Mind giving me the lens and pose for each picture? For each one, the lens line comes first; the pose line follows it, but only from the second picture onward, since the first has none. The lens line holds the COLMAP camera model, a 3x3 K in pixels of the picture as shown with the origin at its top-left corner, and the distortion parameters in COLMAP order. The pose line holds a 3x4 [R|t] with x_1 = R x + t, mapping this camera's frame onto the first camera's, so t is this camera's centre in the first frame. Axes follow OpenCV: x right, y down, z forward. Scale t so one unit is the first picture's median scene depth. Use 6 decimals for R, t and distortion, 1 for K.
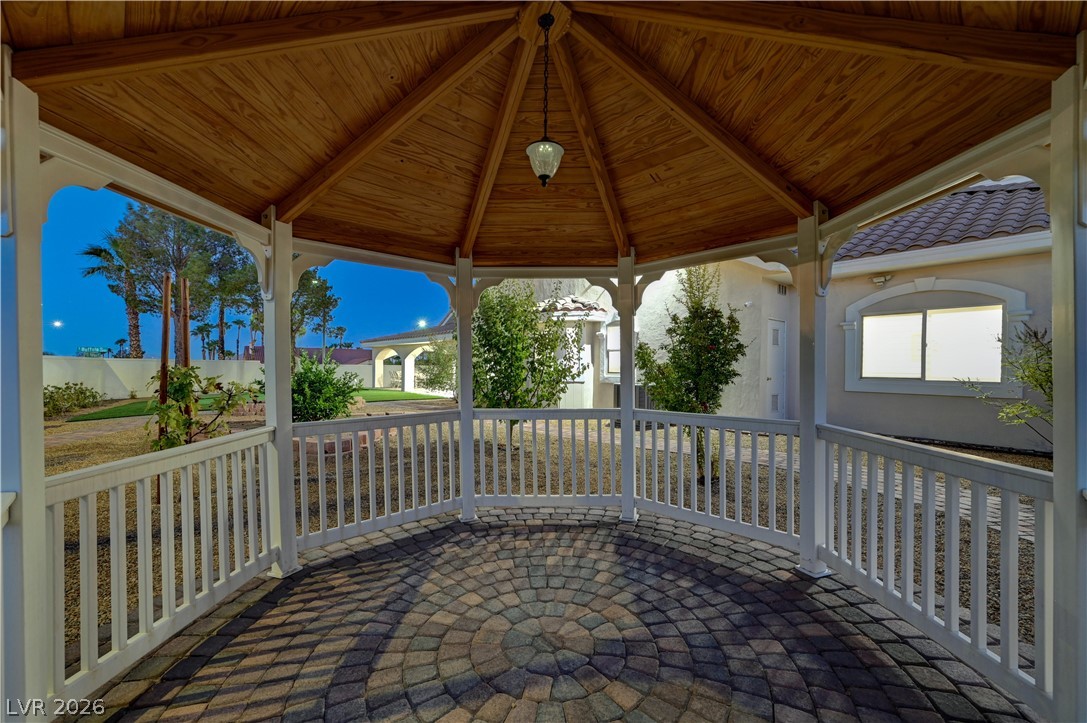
lens RADIAL K [[431.6, 0, 544.6], [0, 431.6, 367.0], [0, 0, 1]] dist [0.000139, 0.000273]
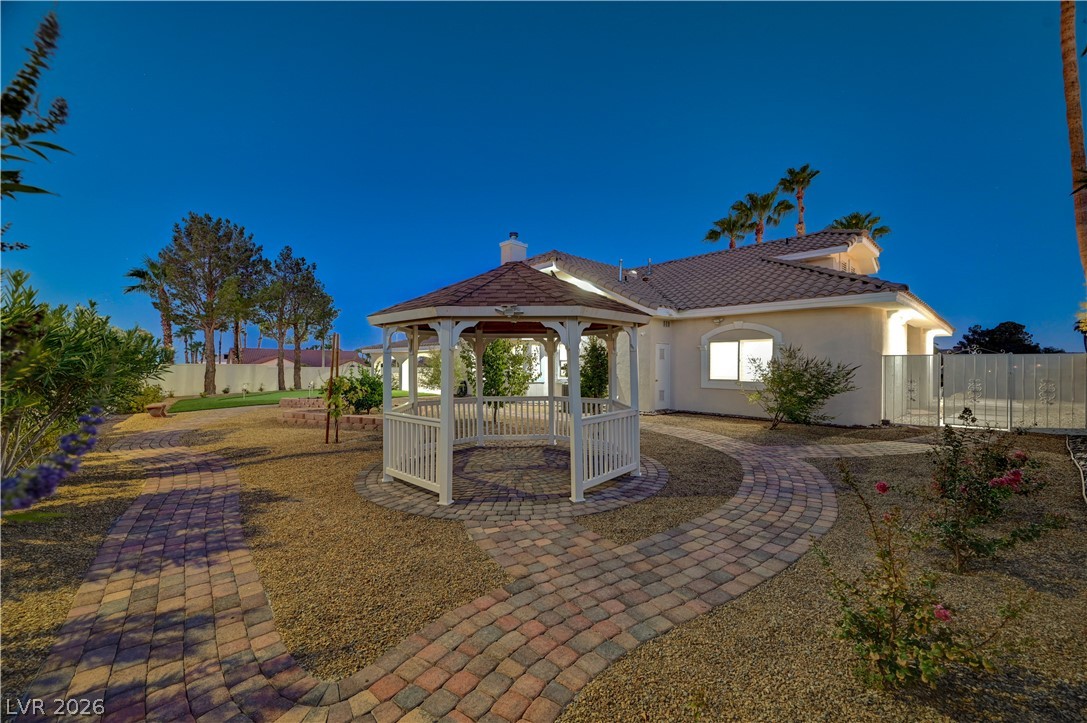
lens RADIAL K [[431.6, 0, 544.6], [0, 431.6, 367.0], [0, 0, 1]] dist [0.000139, 0.000273]
pose [[0.998083, -0.001710, 0.061867, 0.007979], [0.001495, 0.999993, 0.003523, -0.033061], [-0.061873, -0.003424, 0.998078, -0.658803]]
